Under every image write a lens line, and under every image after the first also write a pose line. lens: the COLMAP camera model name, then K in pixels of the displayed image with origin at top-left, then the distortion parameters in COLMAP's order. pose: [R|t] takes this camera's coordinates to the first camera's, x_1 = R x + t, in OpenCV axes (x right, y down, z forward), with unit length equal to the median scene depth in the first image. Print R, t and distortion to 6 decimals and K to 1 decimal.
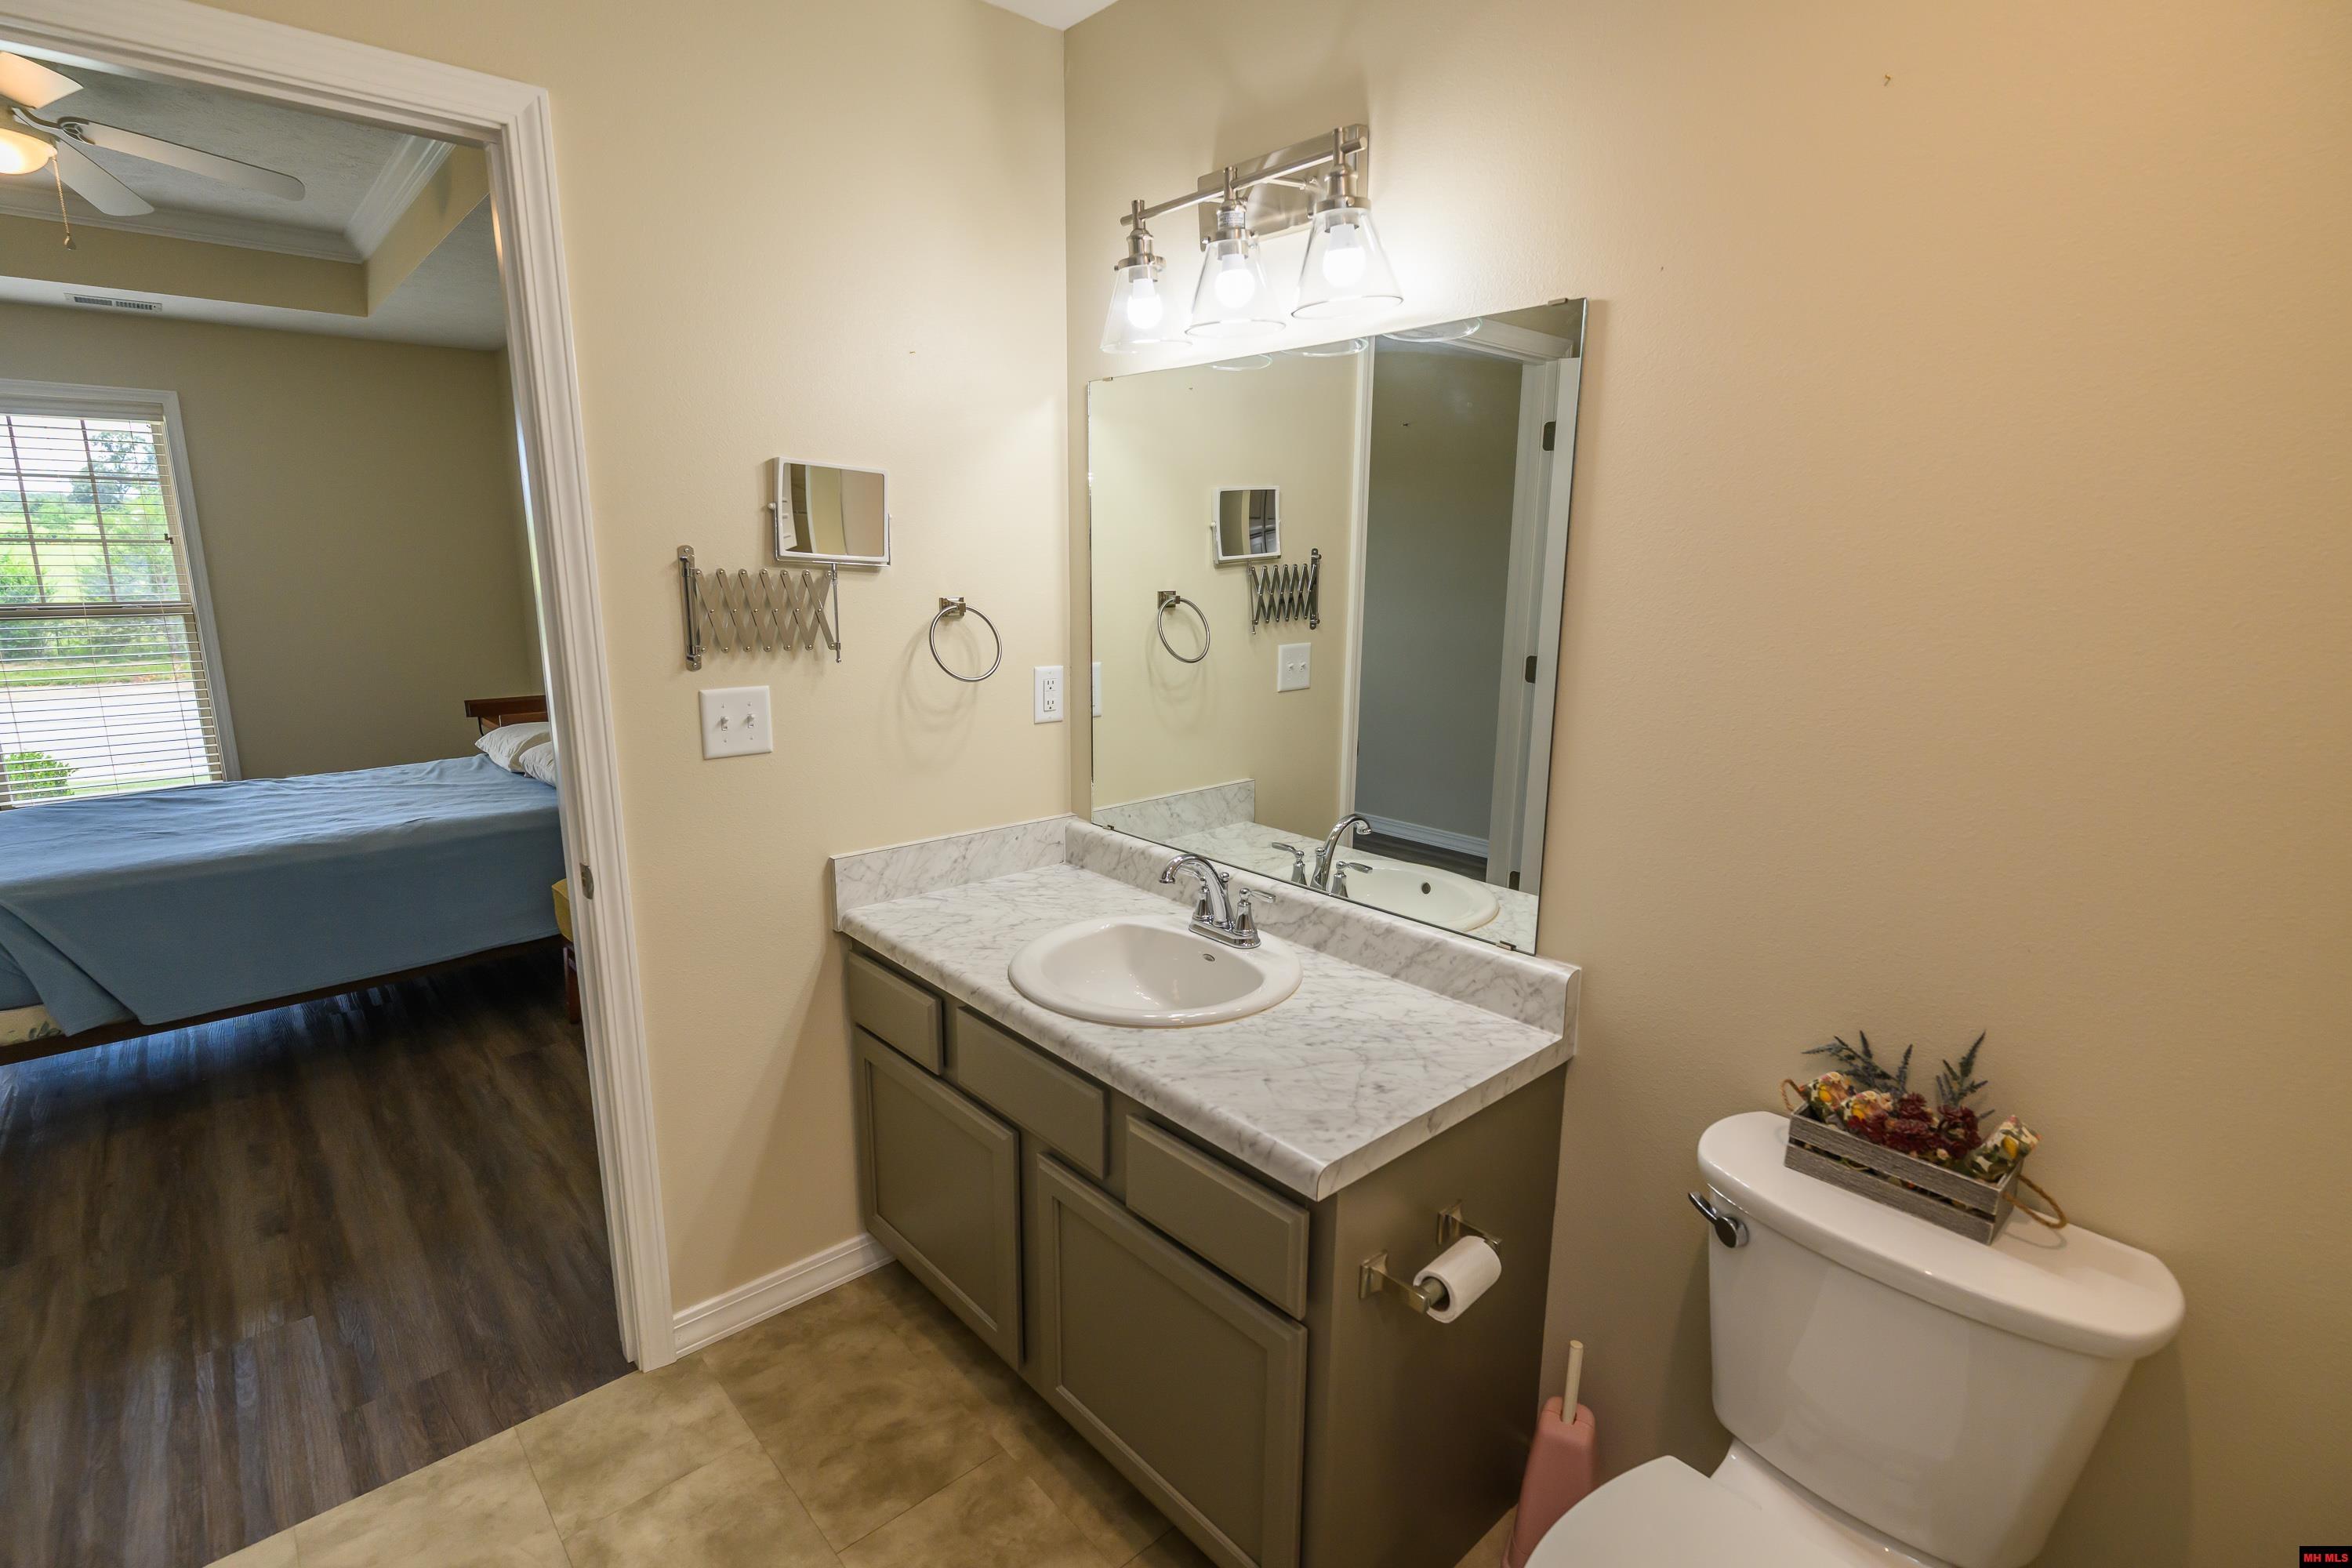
lens RADIAL K [[1122.8, 0, 1157.0], [0, 1122.8, 798.1], [0, 0, 1]] dist [-0.002399, 0.003058]
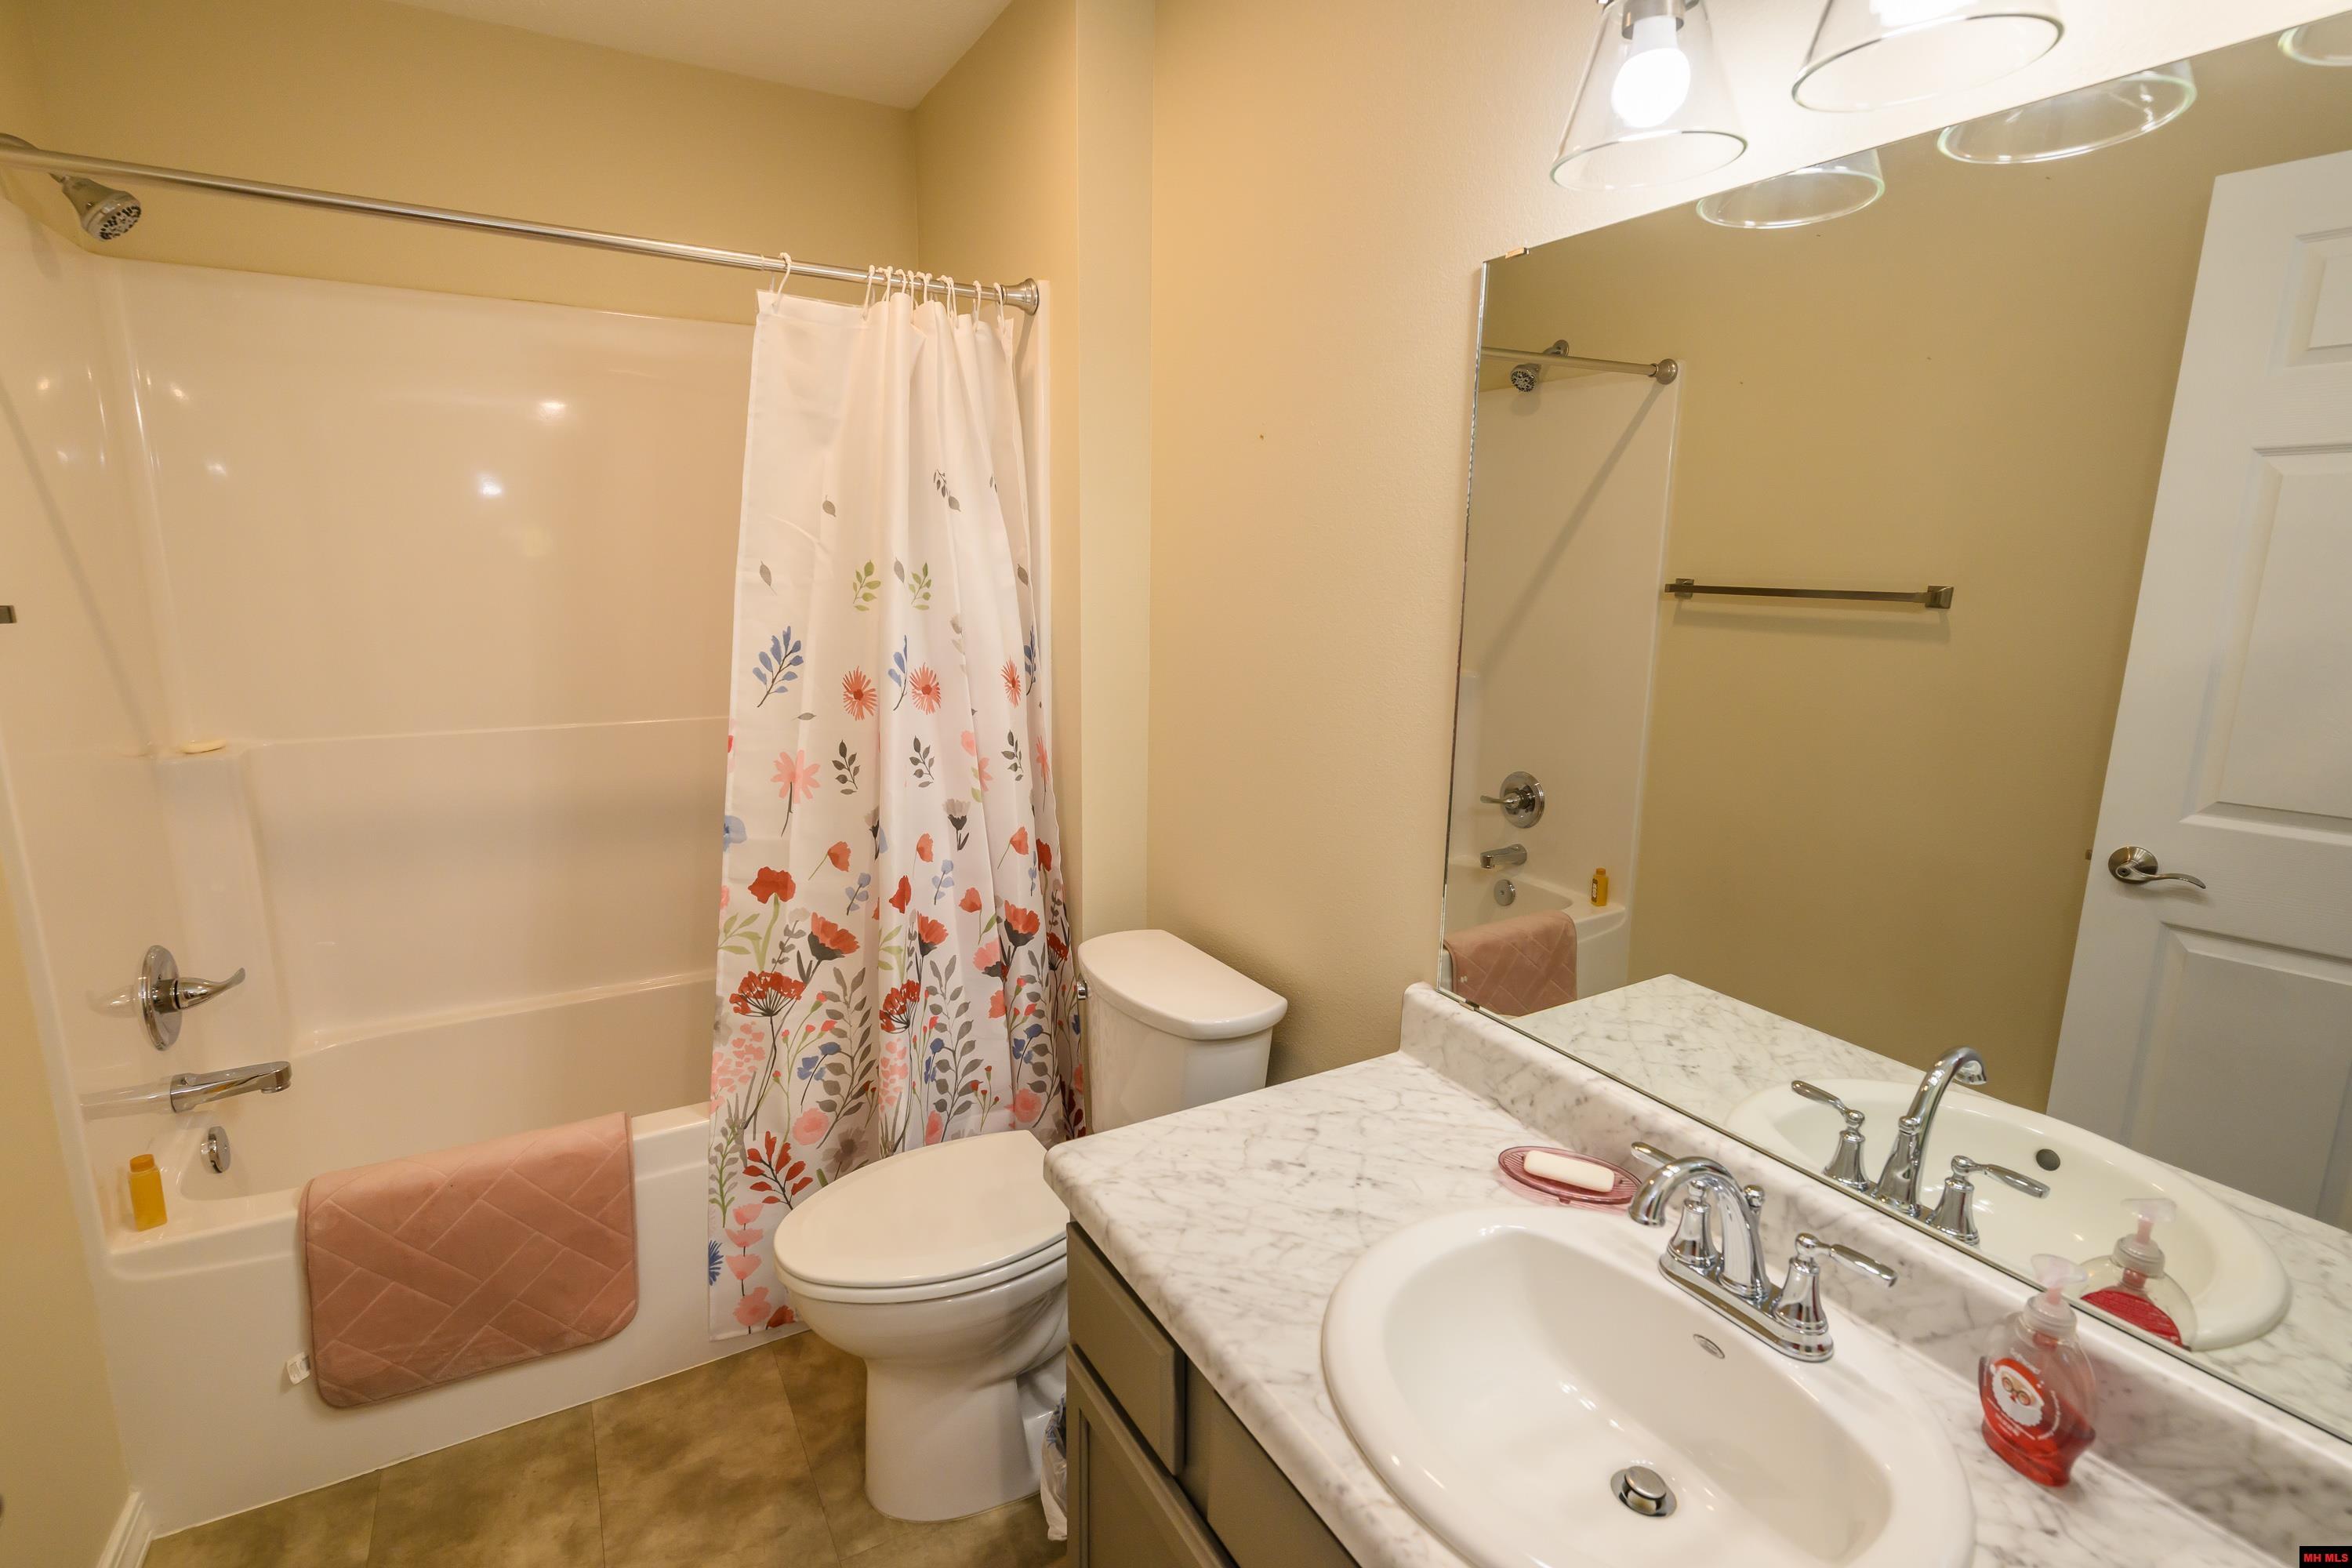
lens RADIAL K [[1122.8, 0, 1182.7], [0, 1122.8, 771.2], [0, 0, 1]] dist [-0.002399, 0.003058]
pose [[0.983242, 0.056121, -0.173452, -0.116935], [-0.054366, 0.998411, 0.014856, -0.117846], [0.174010, -0.005177, 0.984730, 0.459461]]
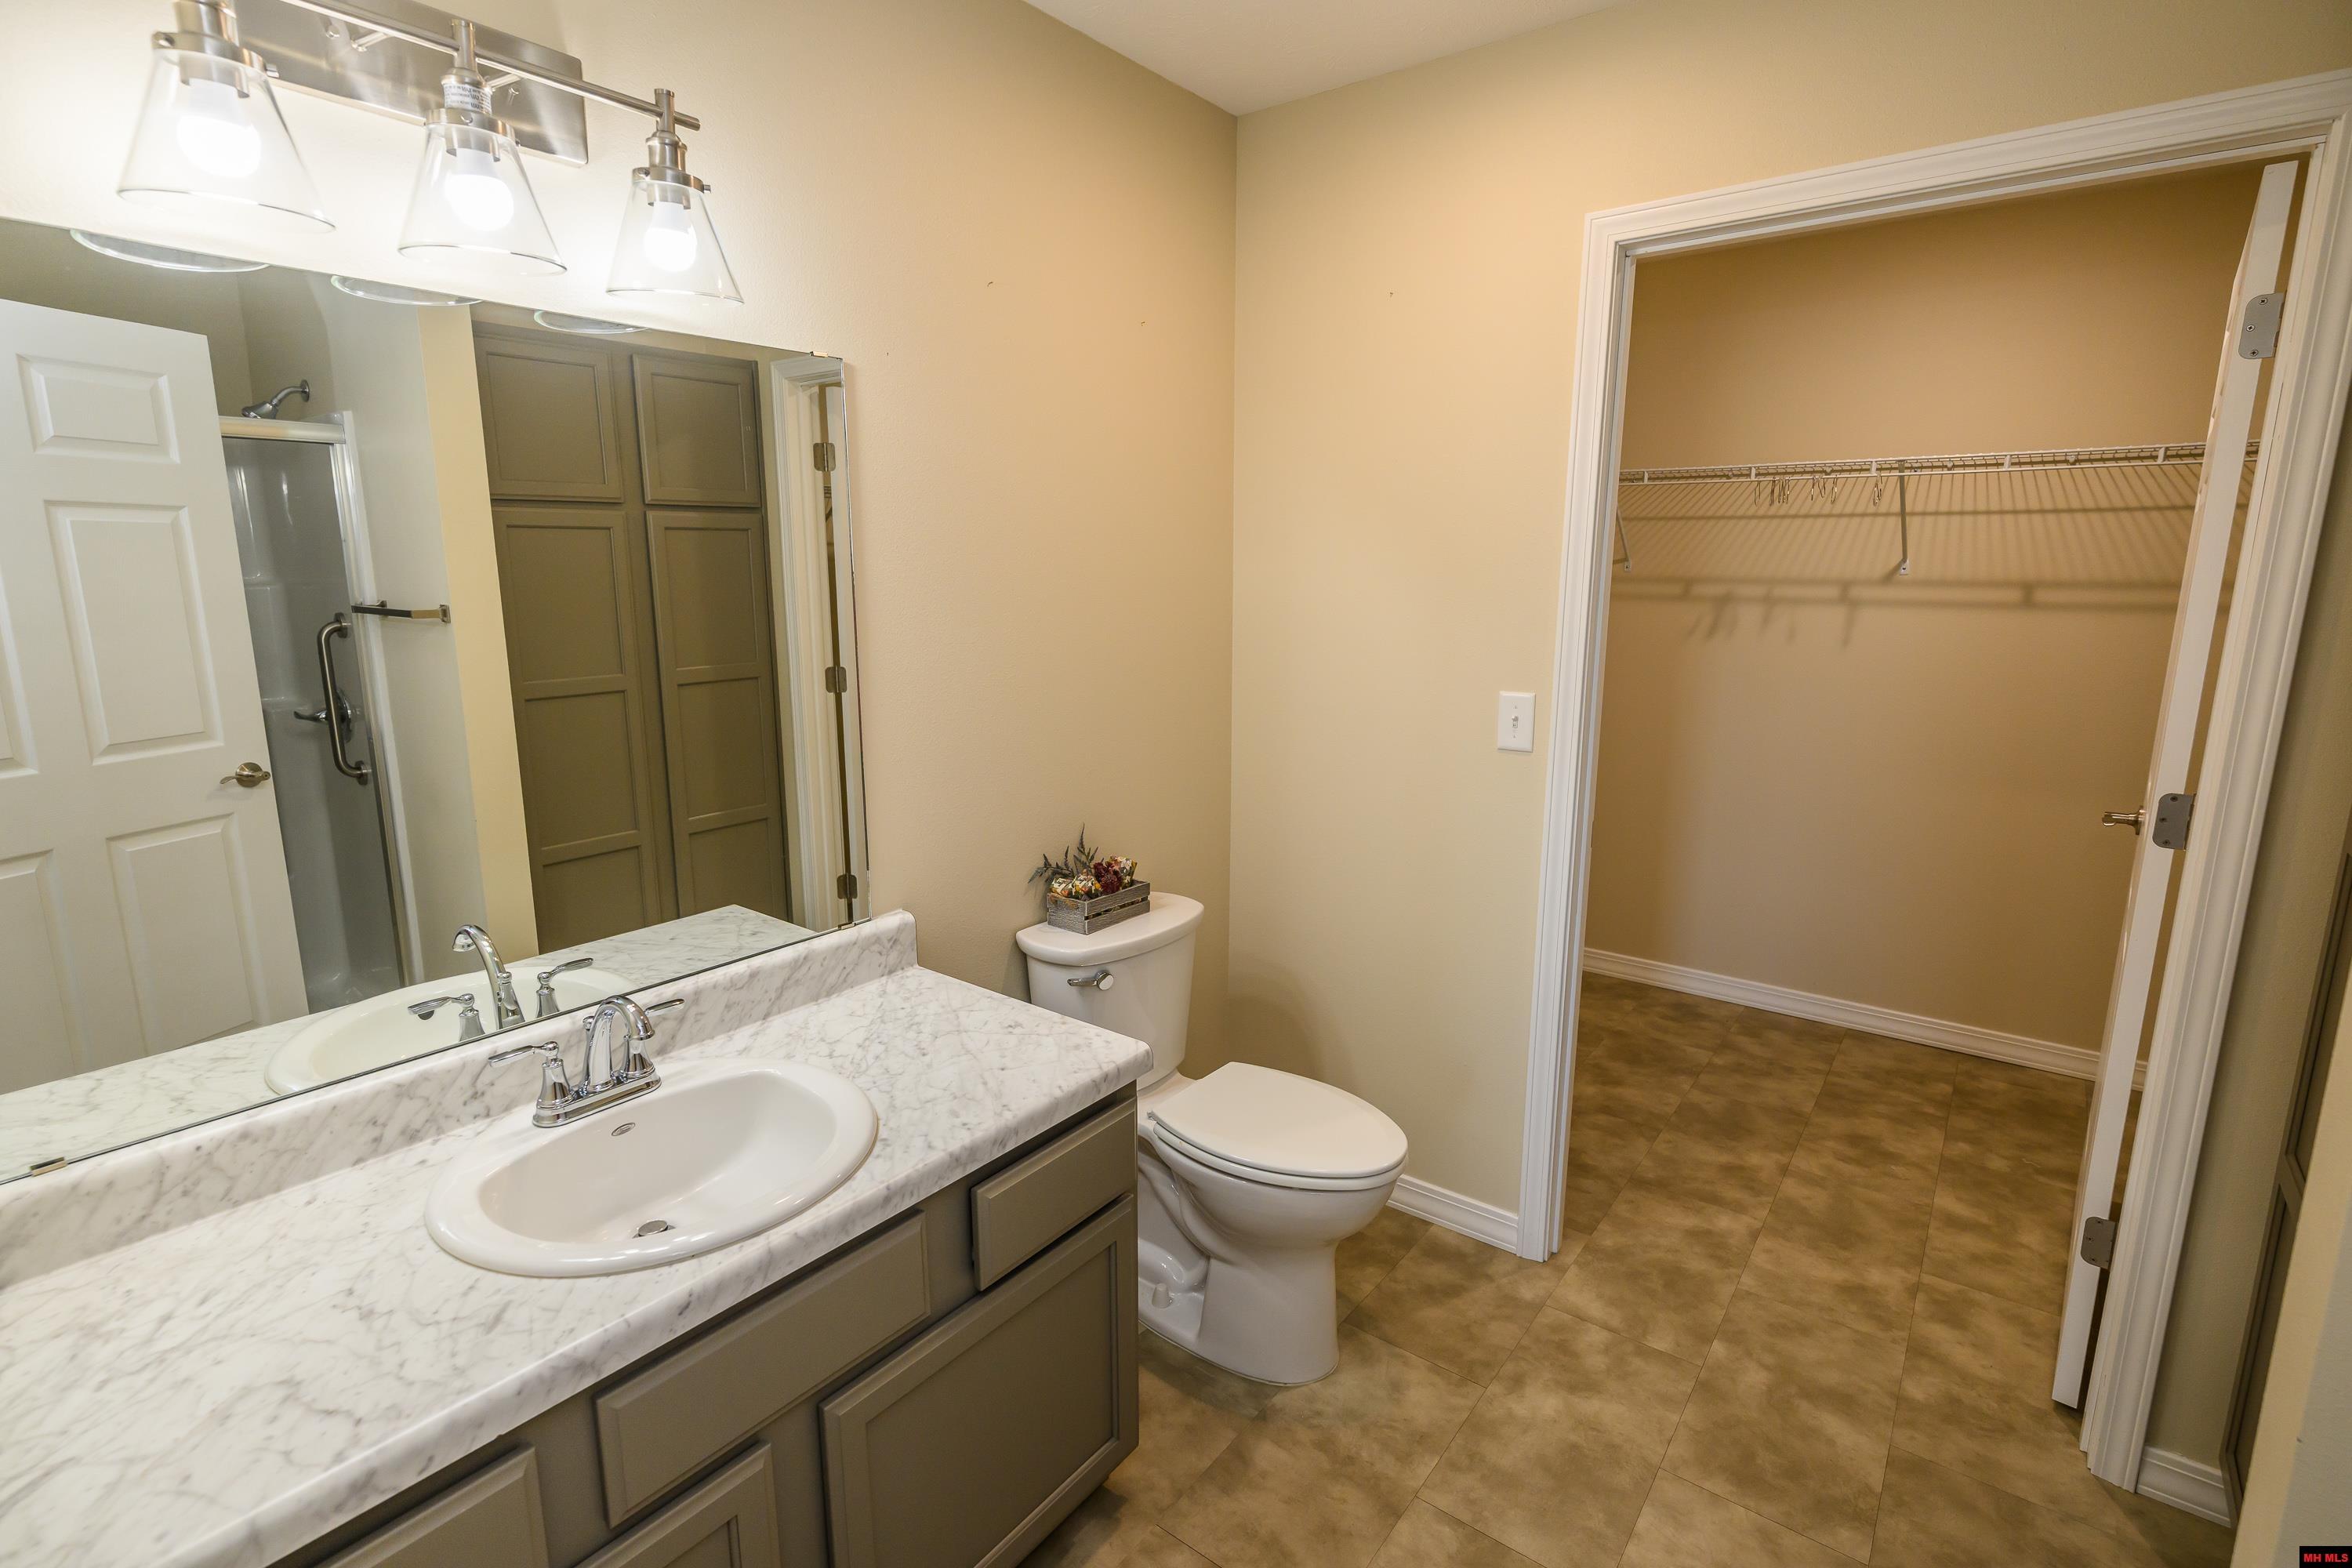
lens RADIAL K [[1122.8, 0, 1182.5], [0, 1122.8, 784.3], [0, 0, 1]] dist [-0.002399, 0.003058]
pose [[-0.199599, -0.200140, 0.959221, -0.693076], [0.208199, 0.947905, 0.241102, -0.175172], [-0.957504, 0.247833, -0.147532, 0.703237]]
